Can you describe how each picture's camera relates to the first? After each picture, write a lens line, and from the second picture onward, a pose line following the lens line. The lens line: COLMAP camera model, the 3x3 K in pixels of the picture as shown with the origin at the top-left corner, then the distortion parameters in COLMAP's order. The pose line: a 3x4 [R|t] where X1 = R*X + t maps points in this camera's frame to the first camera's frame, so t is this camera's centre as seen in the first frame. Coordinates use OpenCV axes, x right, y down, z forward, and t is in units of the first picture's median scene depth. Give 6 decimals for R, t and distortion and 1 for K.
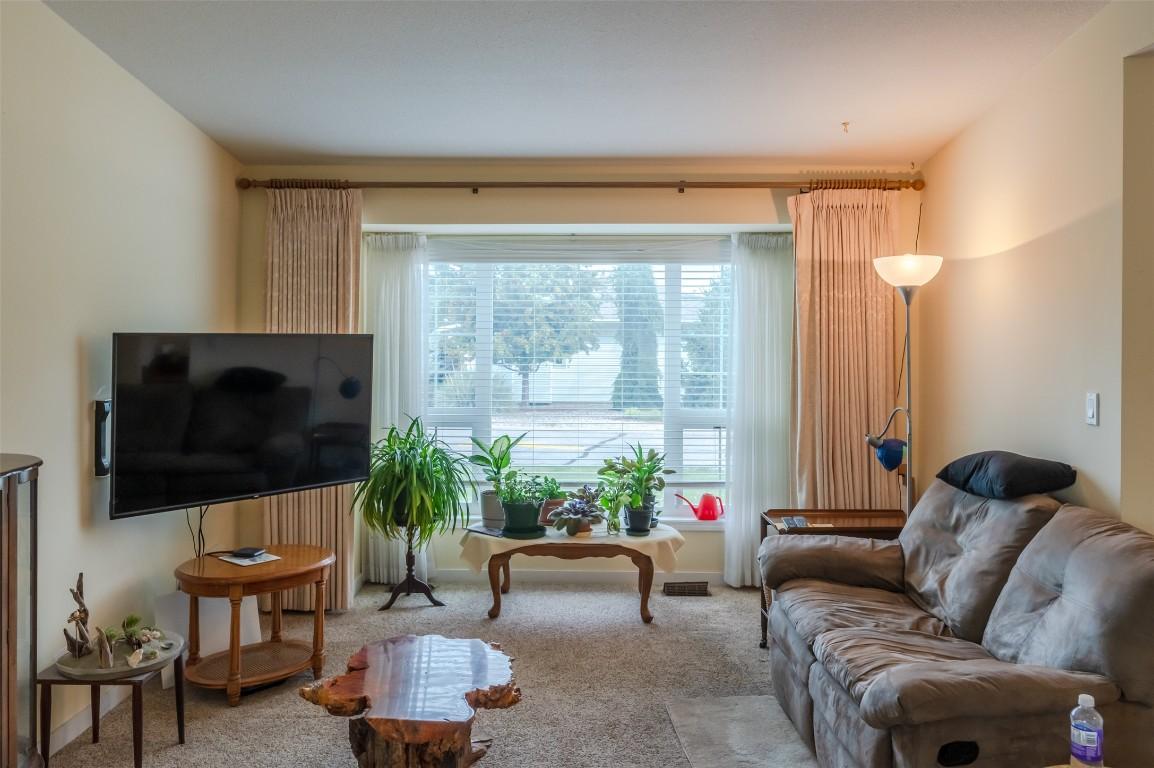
lens RADIAL K [[898.1, 0, 580.2], [0, 898.1, 355.6], [0, 0, 1]] dist [-0.005168, 0.000674]
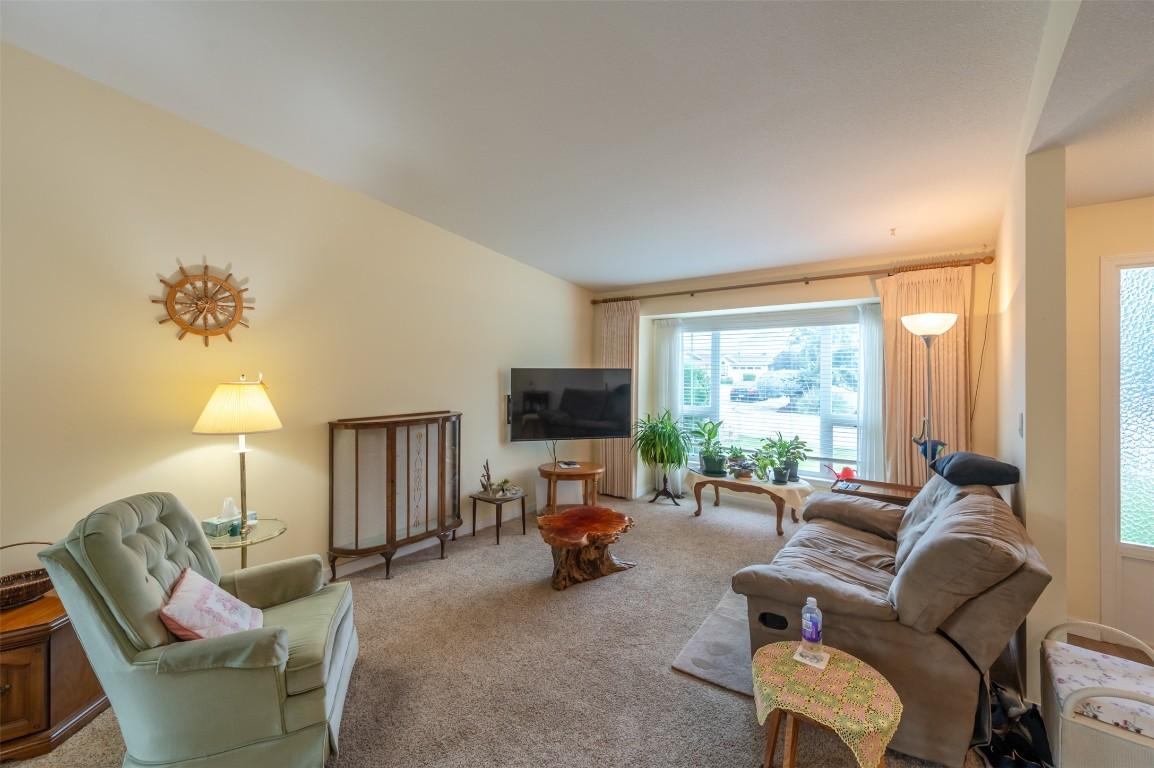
lens RADIAL K [[470.4, 0, 577.2], [0, 470.4, 363.4], [0, 0, 1]] dist [-0.000135, -0.000107]
pose [[0.792417, -0.008047, -0.609927, 0.316501], [-0.013182, 0.999454, -0.030312, 0.000418], [0.609837, 0.032060, 0.791878, 0.039573]]
